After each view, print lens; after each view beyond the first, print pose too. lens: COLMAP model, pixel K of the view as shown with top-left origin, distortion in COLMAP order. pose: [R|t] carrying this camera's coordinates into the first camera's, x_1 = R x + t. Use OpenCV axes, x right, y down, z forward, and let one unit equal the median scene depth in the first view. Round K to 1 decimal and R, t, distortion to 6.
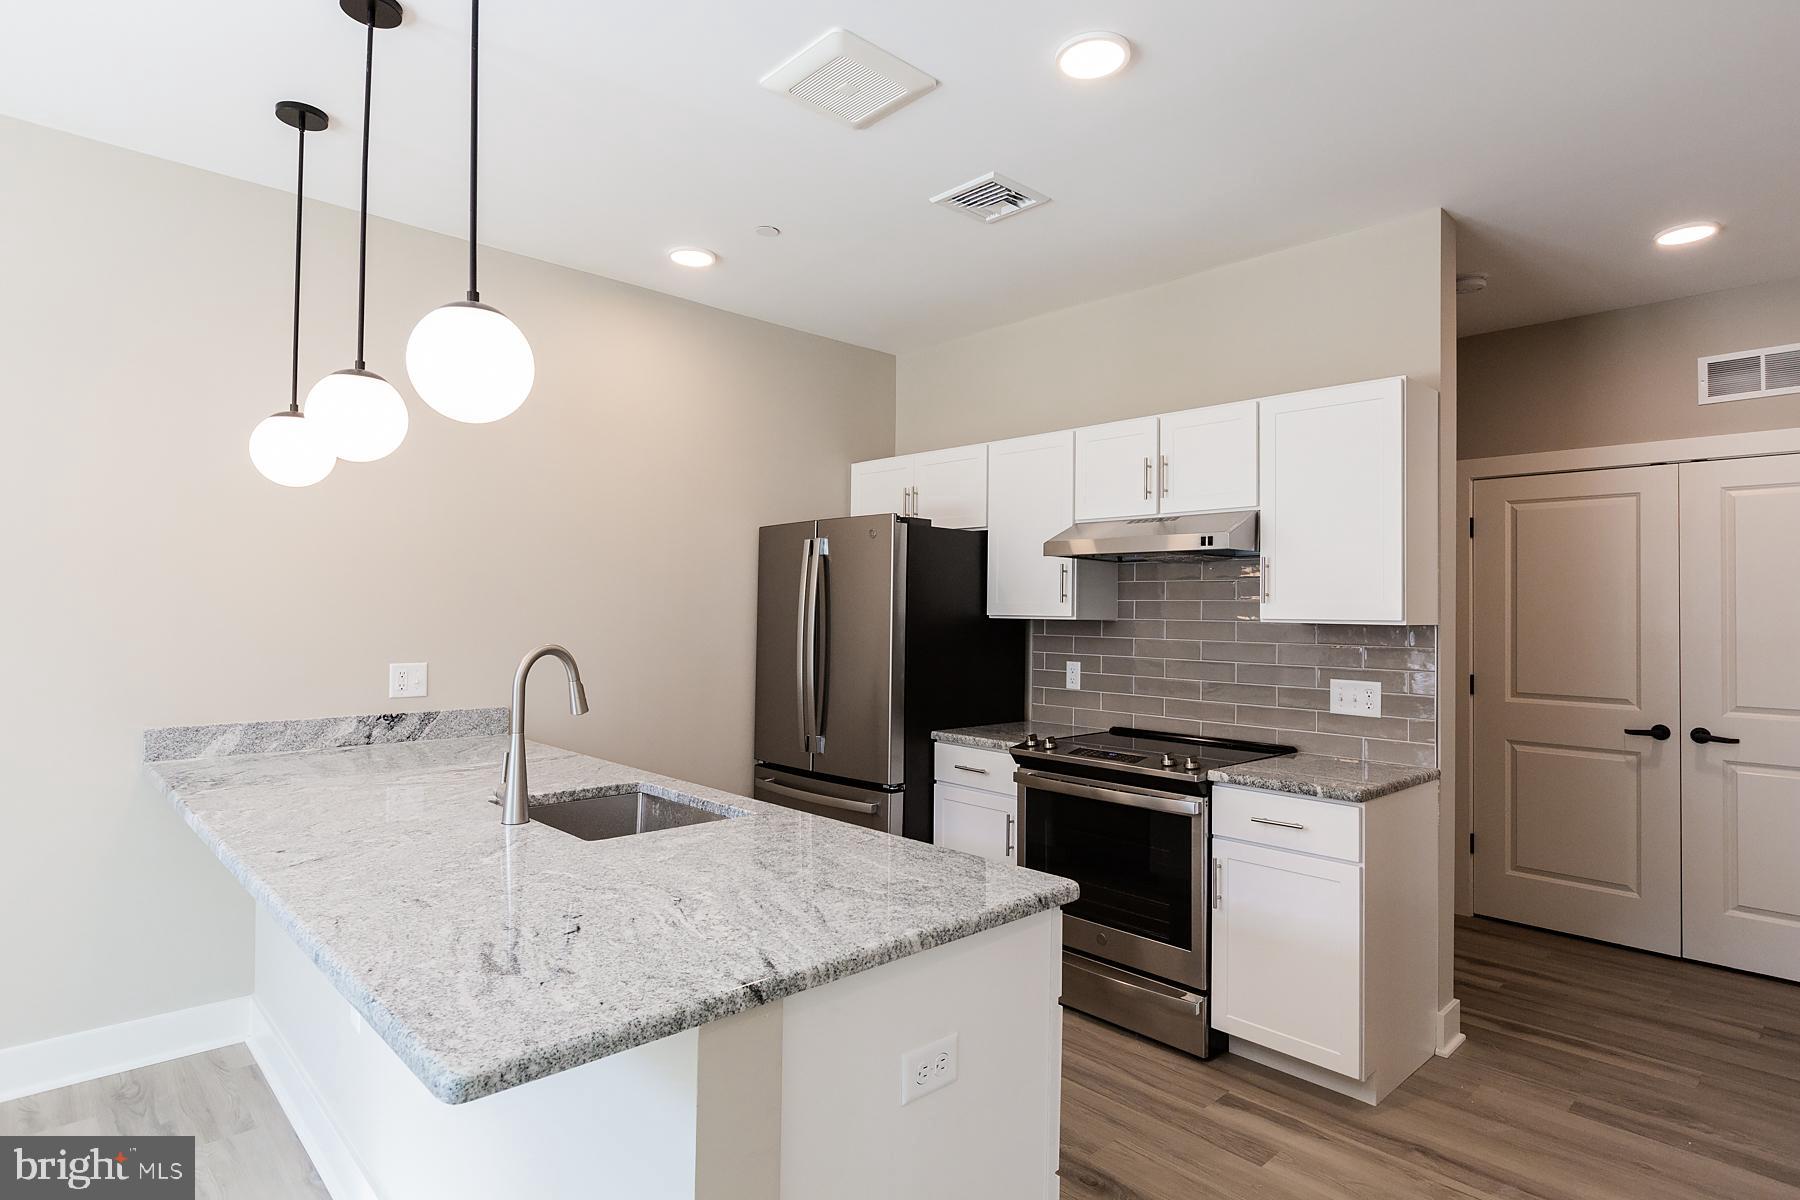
lens RADIAL K [[967.1, 0, 907.1], [0, 967.1, 597.3], [0, 0, 1]] dist [-0.003554, -0.000514]
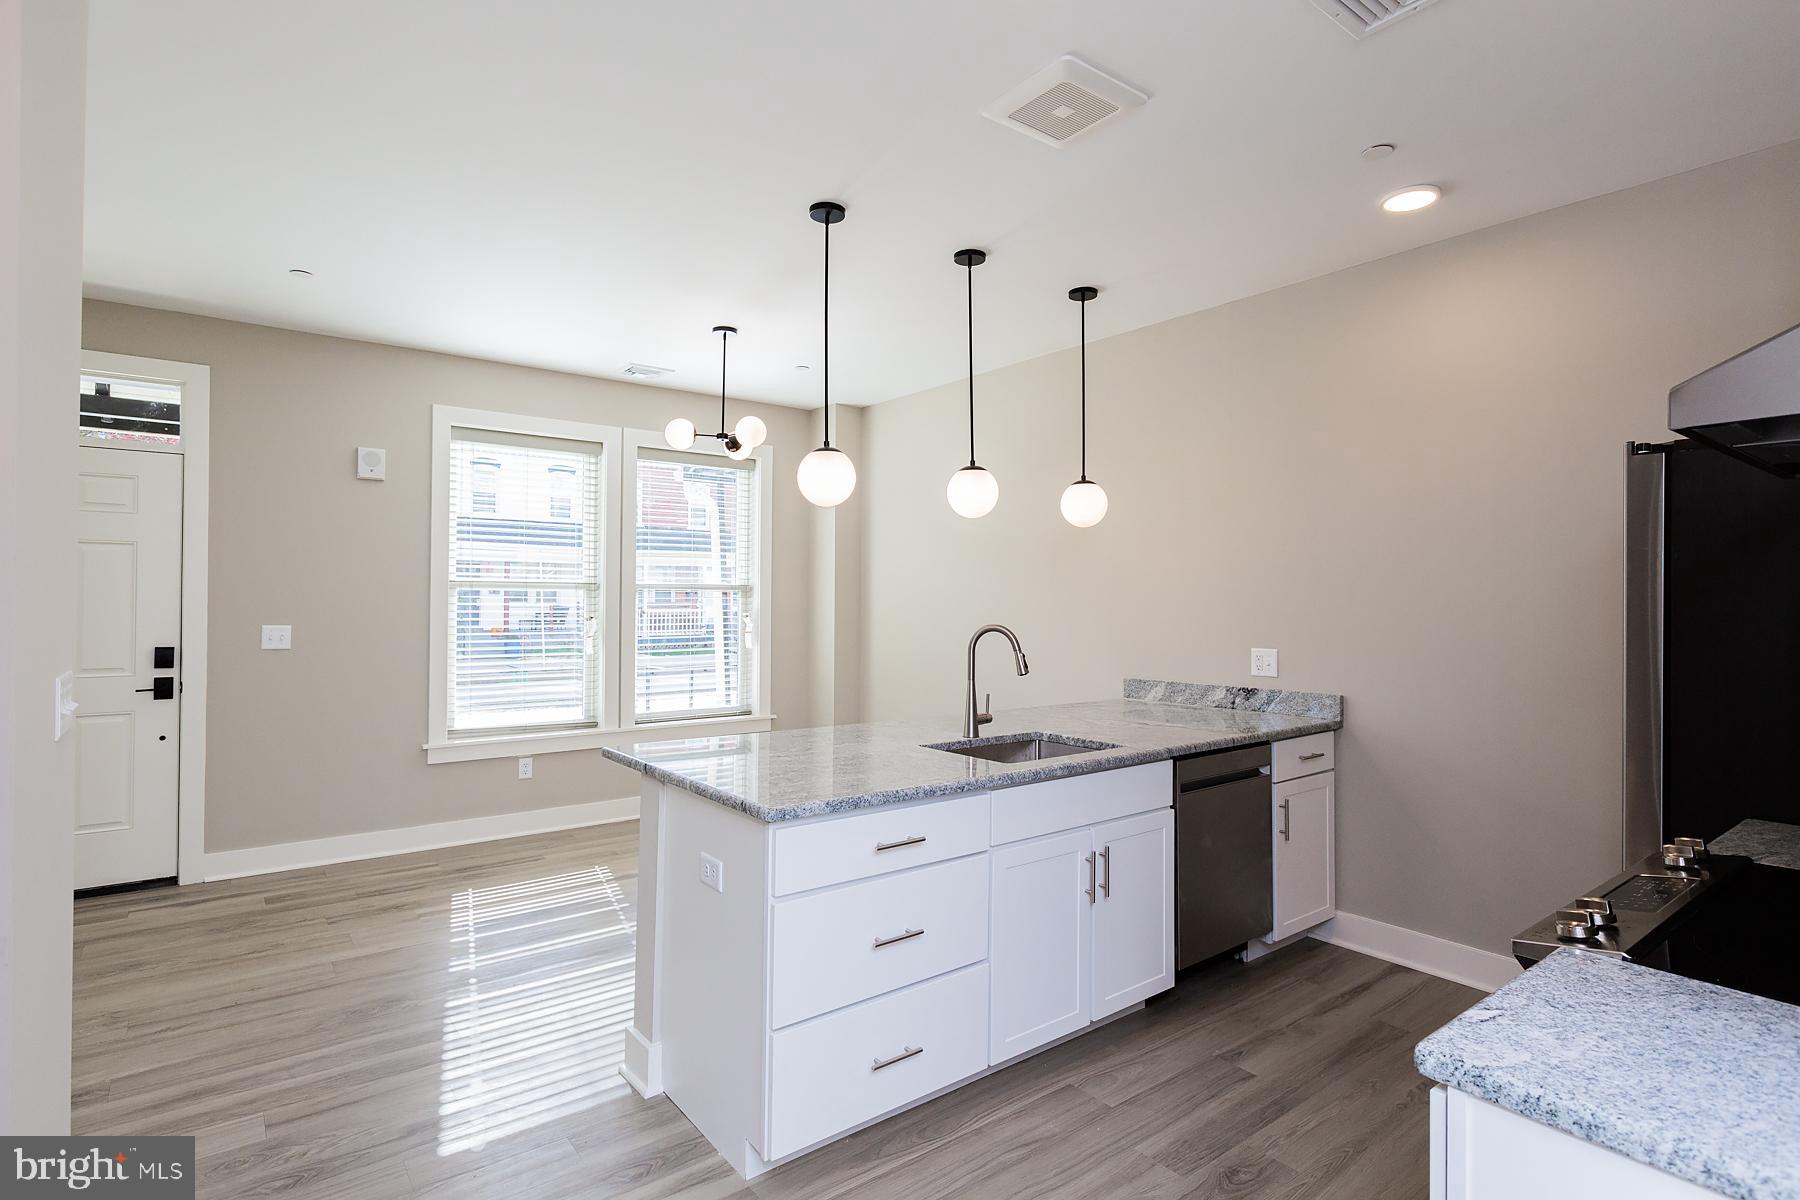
lens RADIAL K [[910.0, 0, 911.5], [0, 910.0, 597.5], [0, 0, 1]] dist [-0.001826, 0.000014]
pose [[-0.115520, -0.016407, -0.993170, 0.704105], [0.010690, 0.999785, -0.017760, 0.019347], [0.993248, -0.012669, -0.115320, 0.707311]]
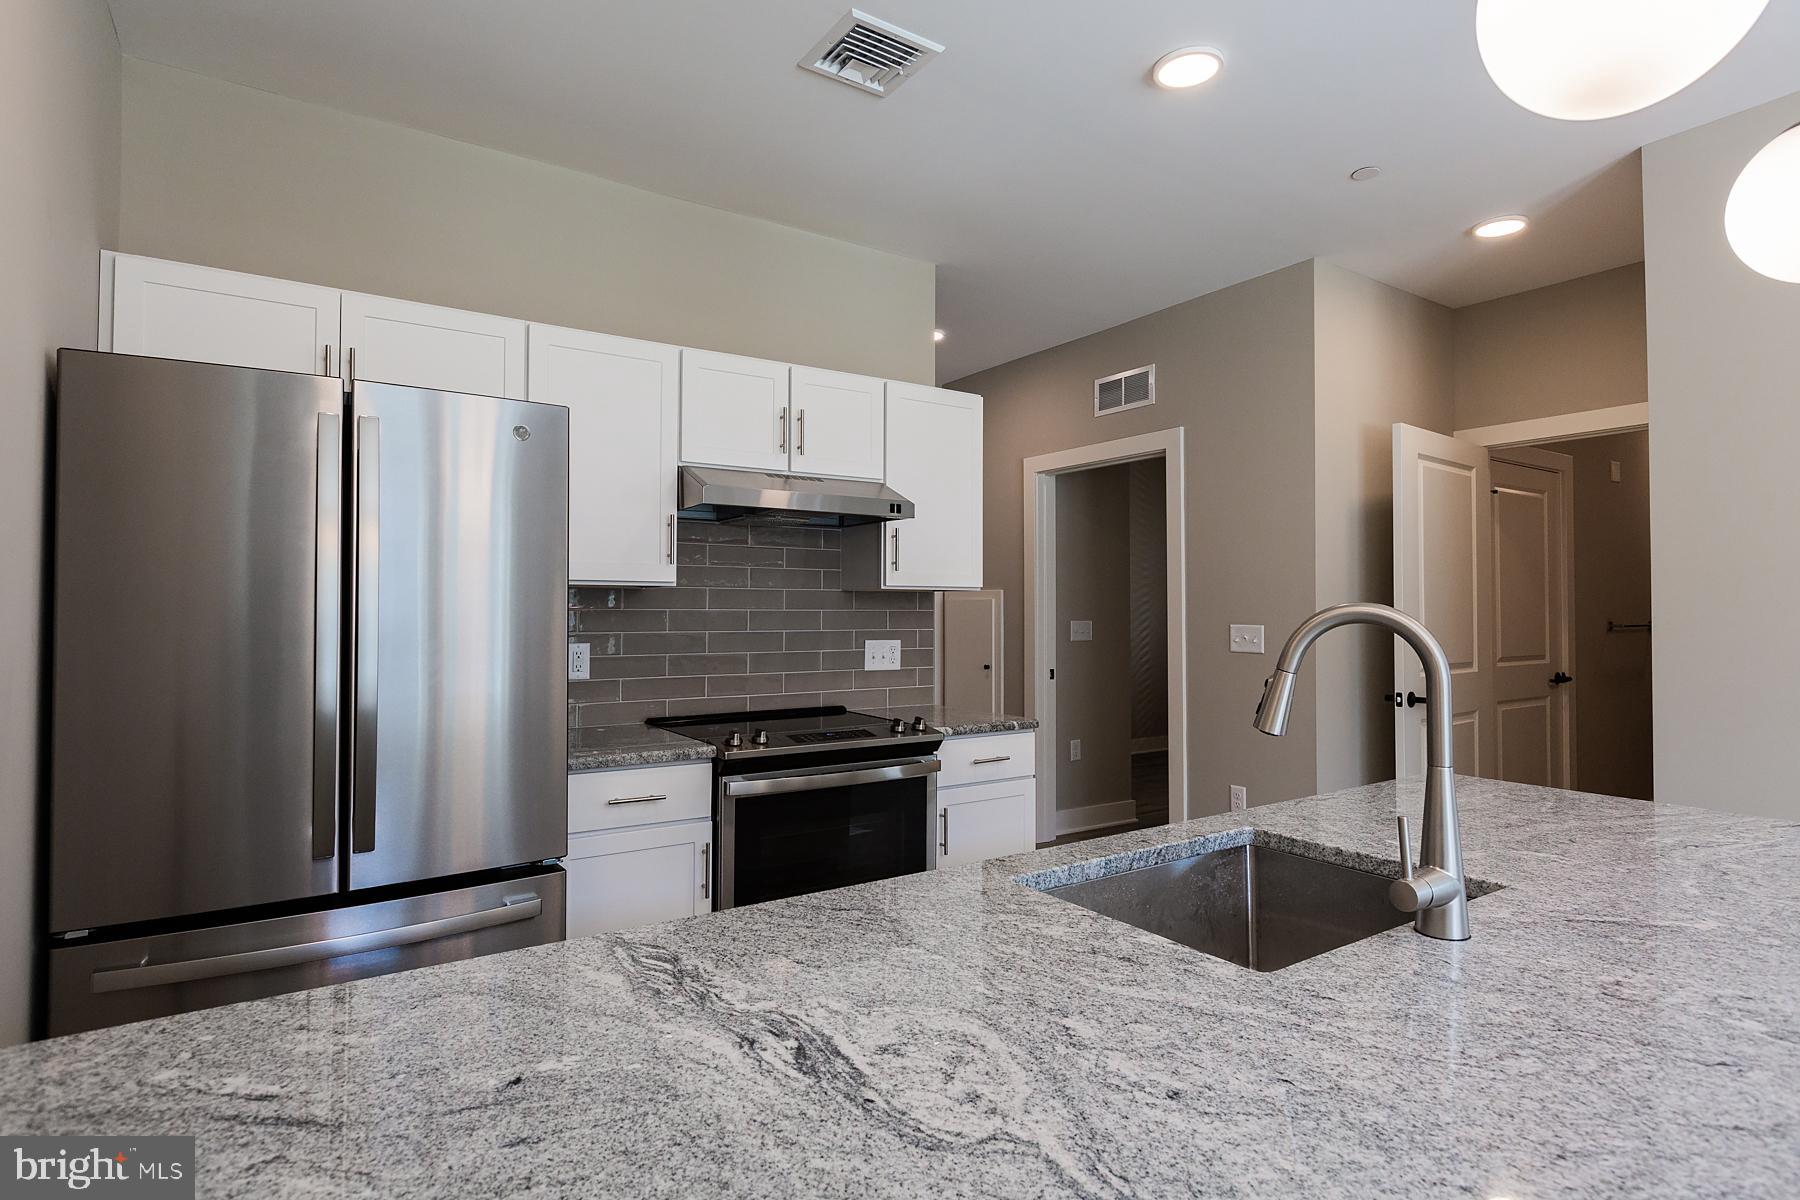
lens RADIAL K [[910.0, 0, 904.8], [0, 910.0, 592.1], [0, 0, 1]] dist [-0.001826, 0.000014]
pose [[0.162318, 0.012032, 0.986665, -0.612032], [-0.014198, 0.999851, -0.009857, 0.038493], [-0.986636, -0.012409, 0.162464, 0.796595]]
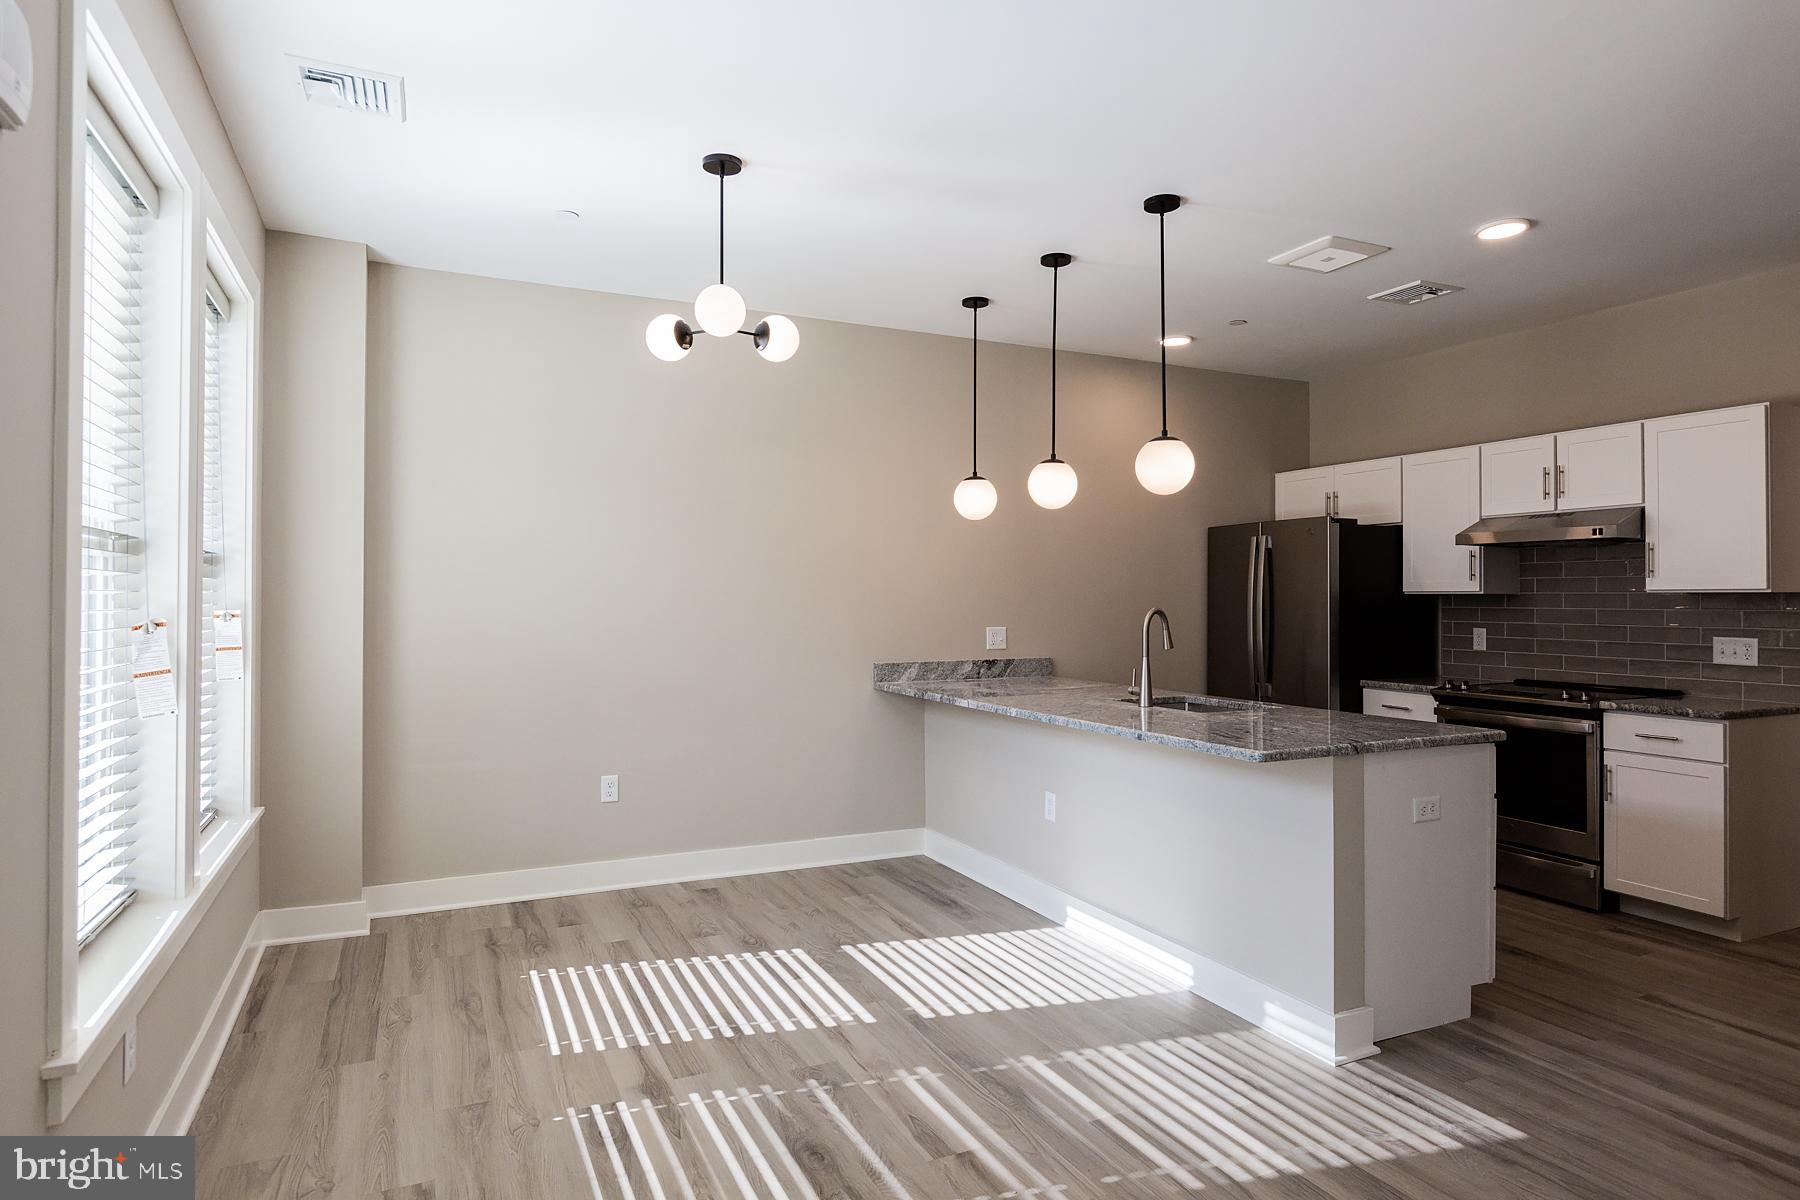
lens RADIAL K [[1028.7, 0, 891.6], [0, 1028.7, 594.5], [0, 0, 1]] dist [0.001983, -0.009601]
pose [[0.947892, -0.013865, -0.318291, -0.155689], [0.016888, 0.999835, 0.006740, 0.002069], [0.318145, -0.011764, 0.947969, -0.624942]]
